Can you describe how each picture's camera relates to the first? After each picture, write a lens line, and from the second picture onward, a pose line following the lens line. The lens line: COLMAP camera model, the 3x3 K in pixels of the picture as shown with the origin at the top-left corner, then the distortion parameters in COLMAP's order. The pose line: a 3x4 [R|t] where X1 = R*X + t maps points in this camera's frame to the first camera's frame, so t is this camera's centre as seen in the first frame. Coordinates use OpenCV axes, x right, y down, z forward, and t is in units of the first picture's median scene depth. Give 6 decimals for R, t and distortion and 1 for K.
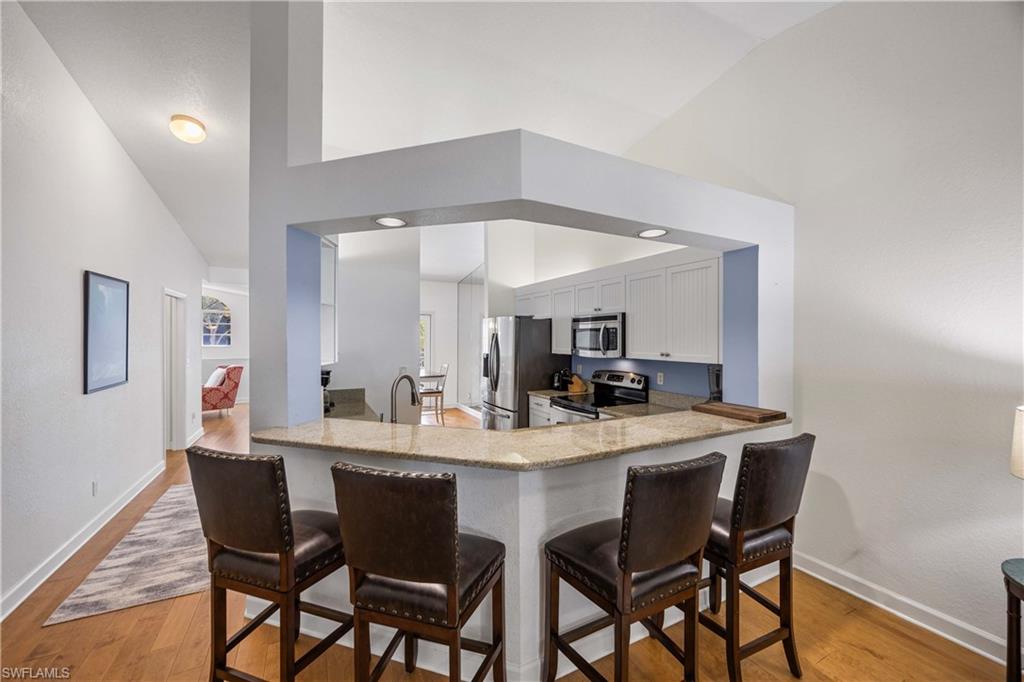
lens RADIAL K [[396.5, 0, 510.9], [0, 396.5, 338.0], [0, 0, 1]] dist [0.002079, 0.000069]
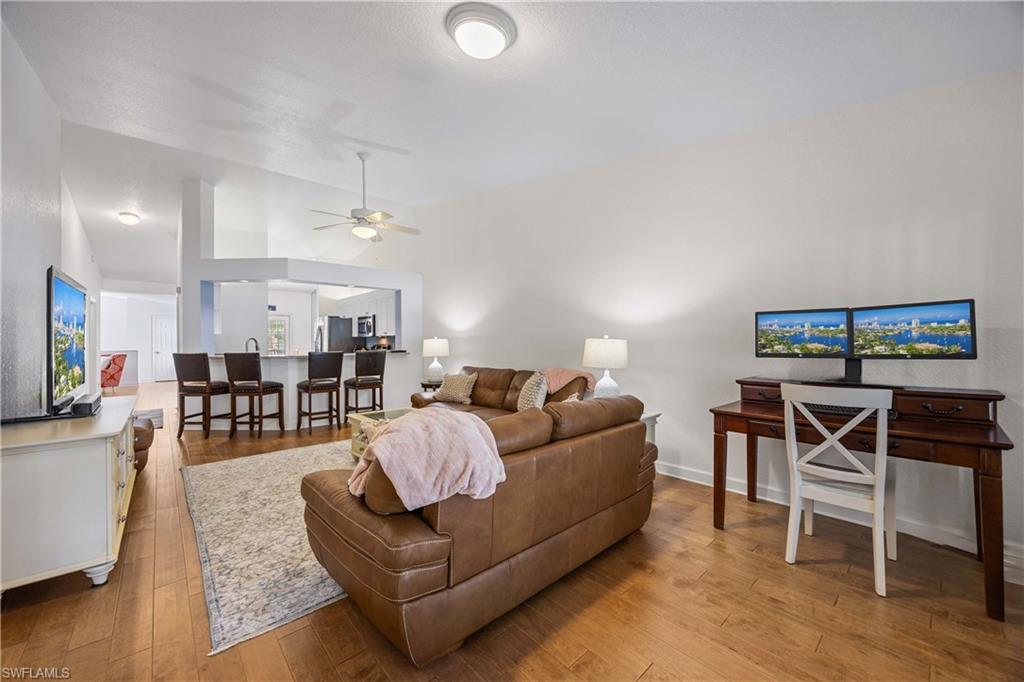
lens RADIAL K [[396.5, 0, 515.5], [0, 396.5, 342.4], [0, 0, 1]] dist [0.002079, 0.000069]
pose [[0.966849, -0.006639, 0.255261, 0.517655], [0.006524, 0.999978, 0.001295, 0.094989], [-0.255264, 0.000413, 0.966871, -1.363183]]
